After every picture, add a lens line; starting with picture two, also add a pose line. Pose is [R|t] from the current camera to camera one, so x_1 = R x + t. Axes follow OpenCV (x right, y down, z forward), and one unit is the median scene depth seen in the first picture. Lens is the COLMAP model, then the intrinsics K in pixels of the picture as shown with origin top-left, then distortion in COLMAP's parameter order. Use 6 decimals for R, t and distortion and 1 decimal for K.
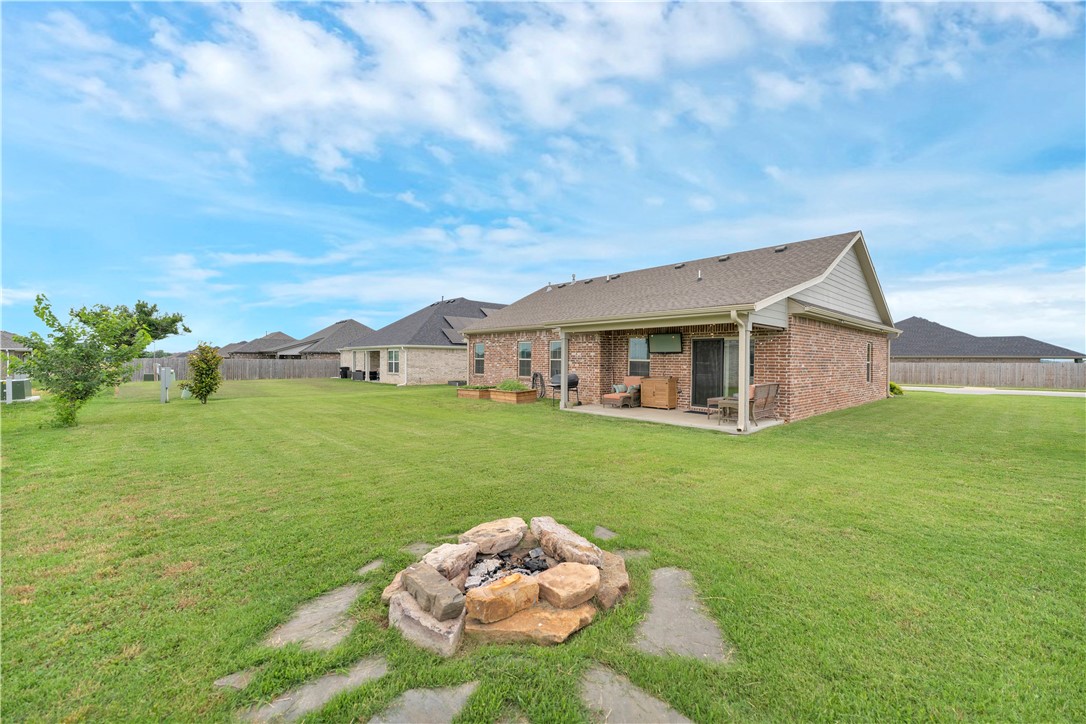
lens RADIAL K [[437.7, 0, 543.0], [0, 437.7, 362.0], [0, 0, 1]] dist [0.001048, 0.000028]
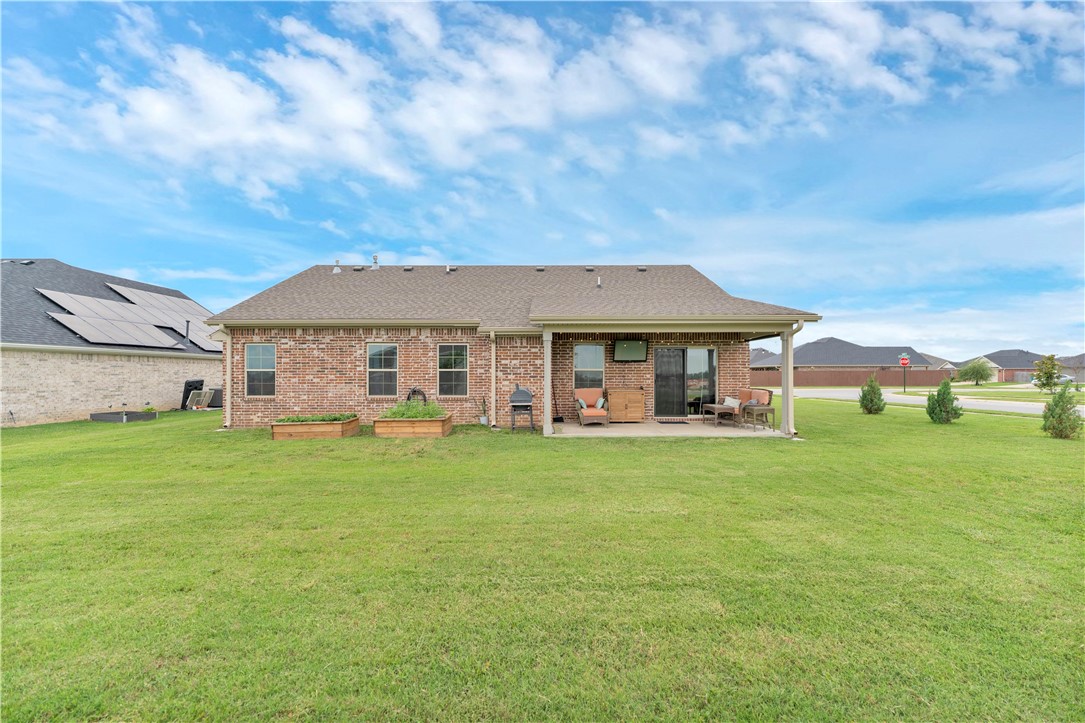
lens RADIAL K [[437.3, 0, 542.5], [0, 437.3, 361.5], [0, 0, 1]] dist [0.001048, 0.000028]
pose [[0.670083, 0.008560, 0.742237, -0.463399], [0.012648, 0.999657, -0.022947, -0.000868], [-0.742178, 0.024764, 0.669745, 0.470577]]
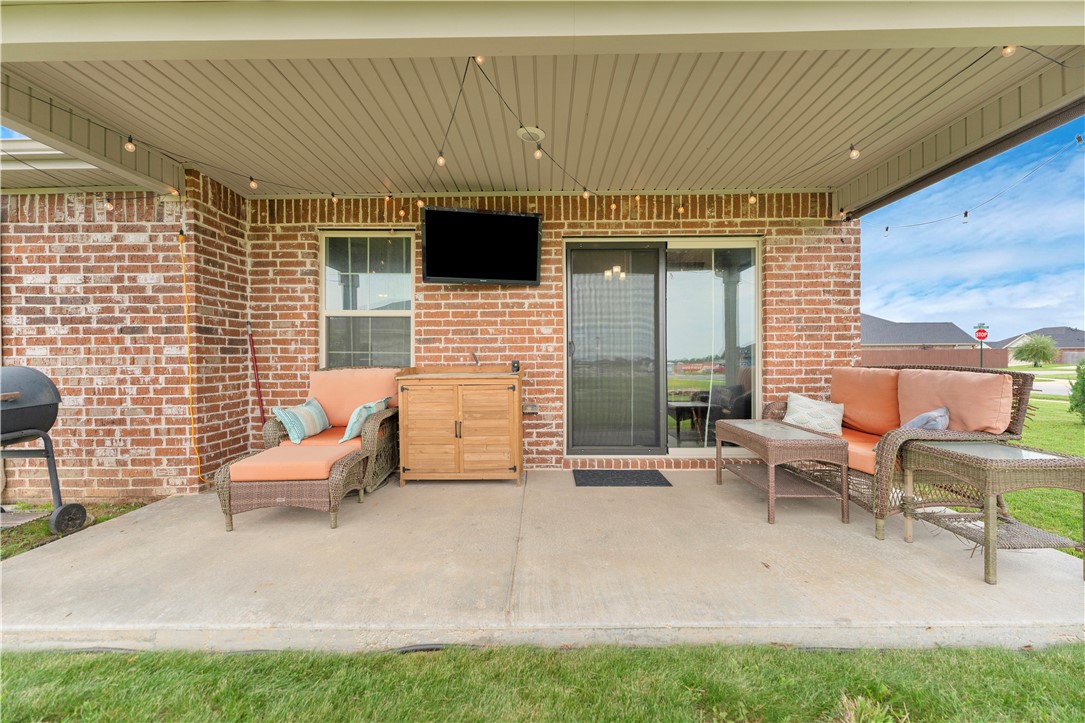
lens RADIAL K [[437.3, 0, 542.5], [0, 437.3, 361.5], [0, 0, 1]] dist [0.001048, 0.000028]
pose [[0.677764, -0.020617, 0.734991, 0.083707], [0.018352, 0.999770, 0.011121, 0.025752], [-0.735051, 0.005951, 0.677986, 0.696372]]
